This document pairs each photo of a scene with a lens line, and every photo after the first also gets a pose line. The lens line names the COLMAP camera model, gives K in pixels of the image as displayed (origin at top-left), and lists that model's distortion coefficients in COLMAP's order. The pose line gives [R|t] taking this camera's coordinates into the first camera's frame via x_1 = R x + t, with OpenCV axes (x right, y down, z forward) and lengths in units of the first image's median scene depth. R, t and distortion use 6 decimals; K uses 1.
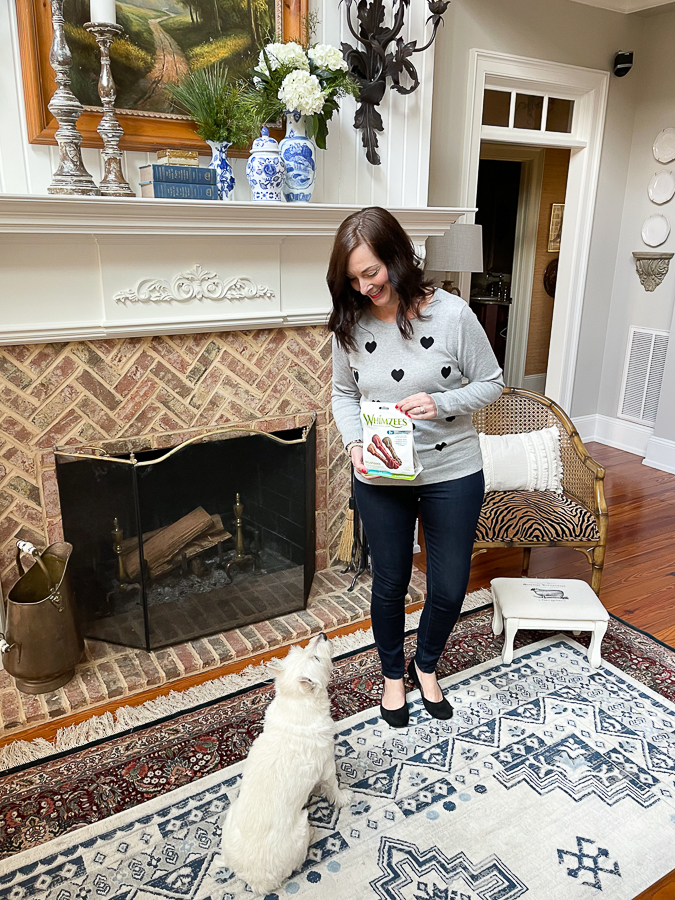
lens RADIAL K [[697.4, 0, 337.5], [0, 697.4, 450.0], [0, 0, 1]] dist [0.056585, -0.065372]
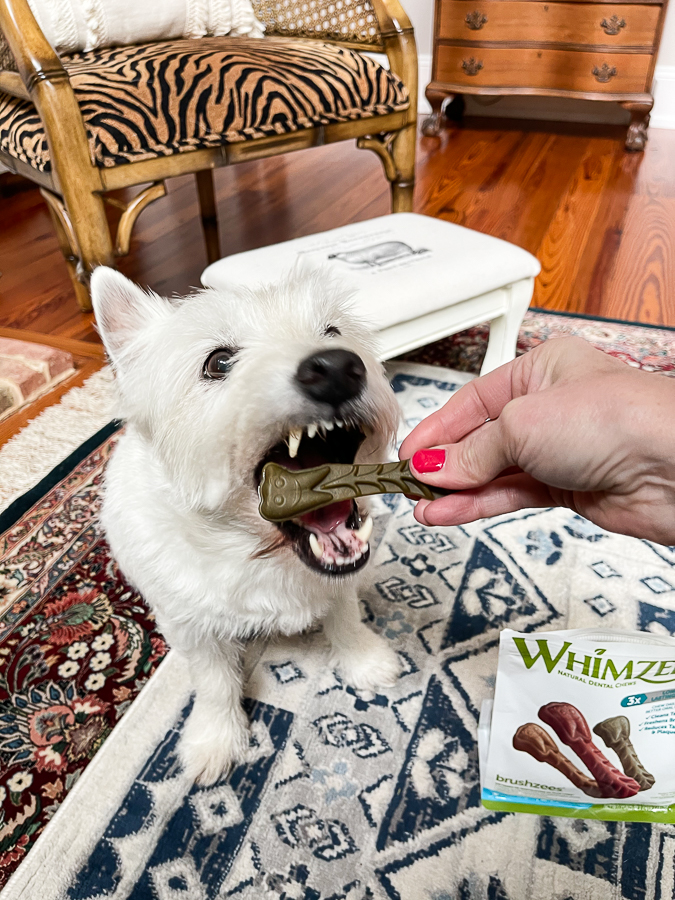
lens RADIAL K [[677.0, 0, 333.8], [0, 677.0, 454.6], [0, 0, 1]] dist [0.057982, -0.113714]
pose [[0.791058, -0.383751, 0.476405, 0.077928], [0.213754, 0.903076, 0.372508, 0.154555], [-0.573181, -0.192842, 0.796414, 0.681249]]
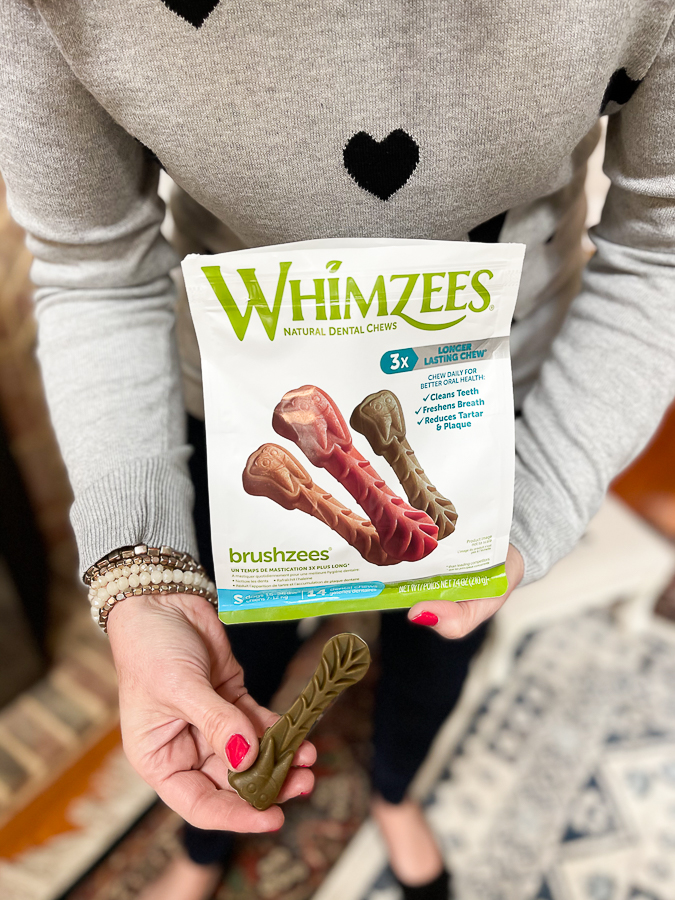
lens RADIAL K [[697.4, 0, 337.5], [0, 697.4, 450.0], [0, 0, 1]] dist [0.056585, -0.065372]
pose [[0.607881, -0.379355, 0.697546, 0.102599], [0.230978, 0.924982, 0.301757, 0.271307], [-0.759691, -0.022314, 0.649902, 0.694312]]
